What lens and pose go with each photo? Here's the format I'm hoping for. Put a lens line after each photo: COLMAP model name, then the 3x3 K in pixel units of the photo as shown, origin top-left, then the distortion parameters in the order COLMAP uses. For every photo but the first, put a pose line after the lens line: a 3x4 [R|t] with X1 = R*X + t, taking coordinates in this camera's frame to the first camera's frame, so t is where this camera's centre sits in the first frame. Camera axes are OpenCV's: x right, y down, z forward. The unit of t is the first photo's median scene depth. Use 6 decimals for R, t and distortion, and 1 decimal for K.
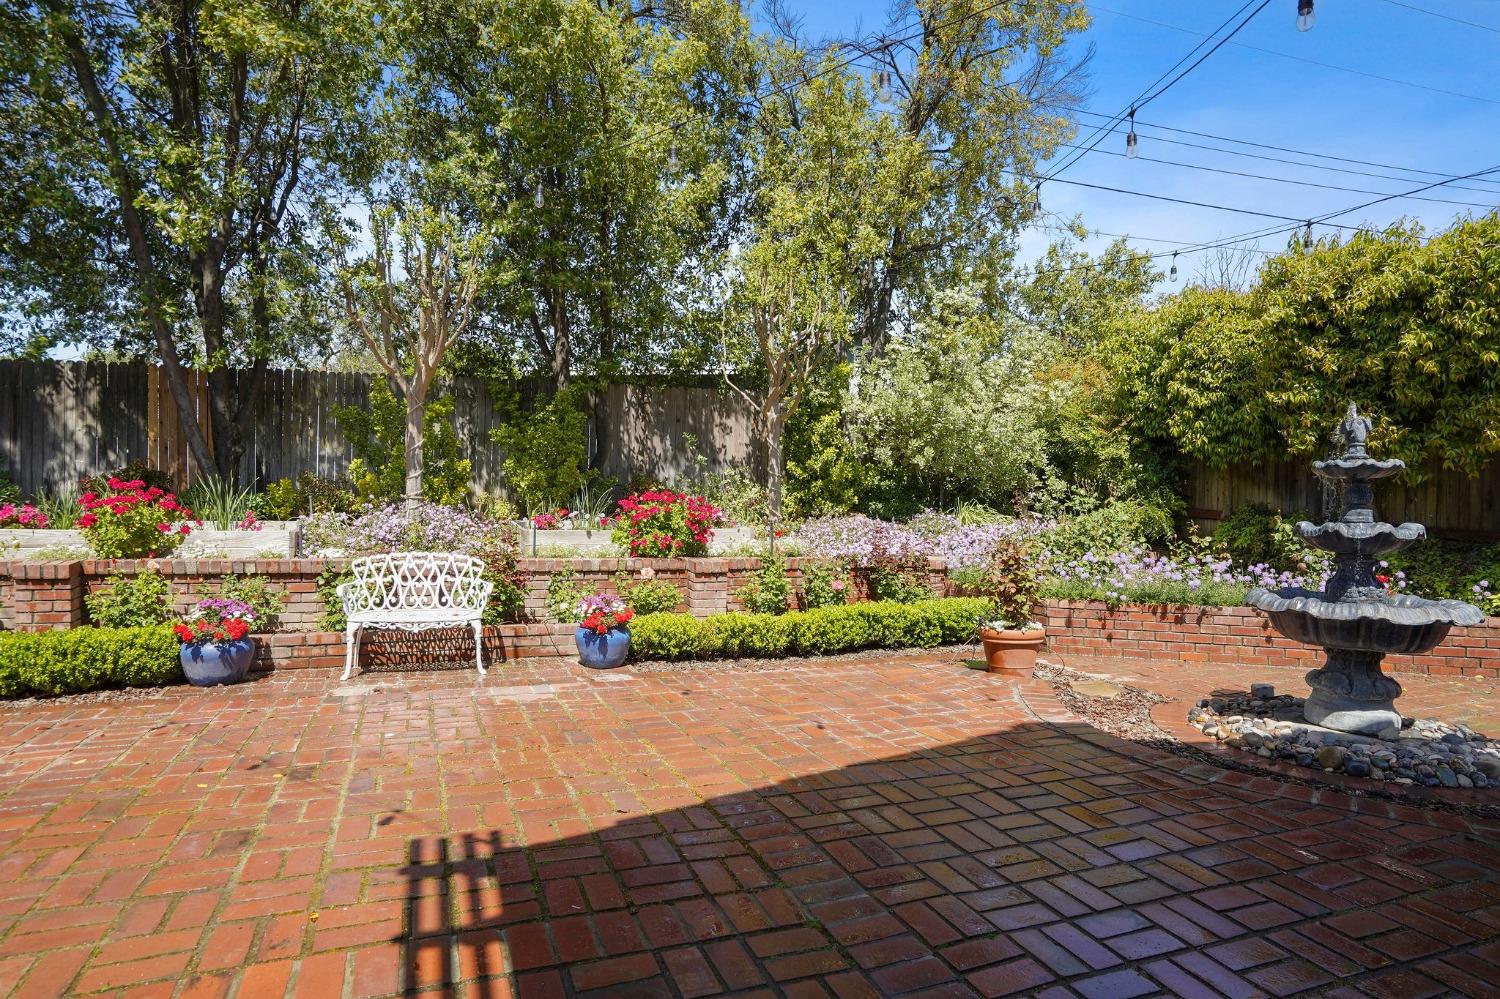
lens RADIAL K [[832.2, 0, 742.9], [0, 832.2, 497.9], [0, 0, 1]] dist [-0.004812, 0.005435]
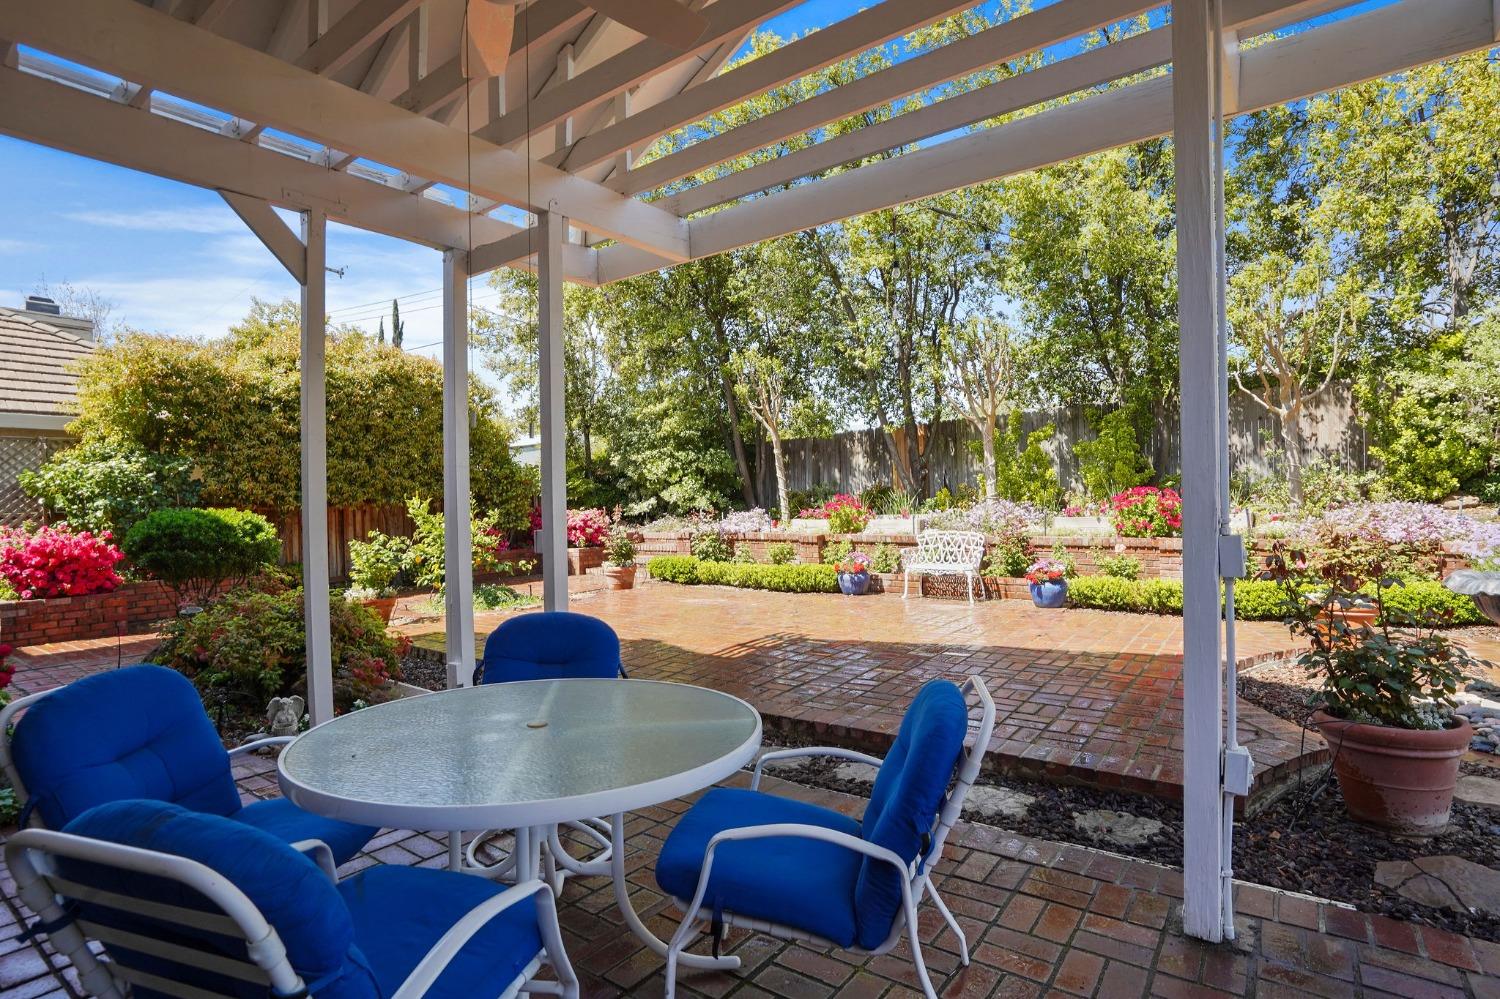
lens RADIAL K [[790.8, 0, 751.7], [0, 790.8, 496.9], [0, 0, 1]] dist [-0.000674, -0.000157]
pose [[0.552819, -0.033535, -0.832626, 0.631700], [0.036136, 0.999215, -0.016252, 0.006783], [0.832517, -0.021103, 0.553597, -0.198958]]
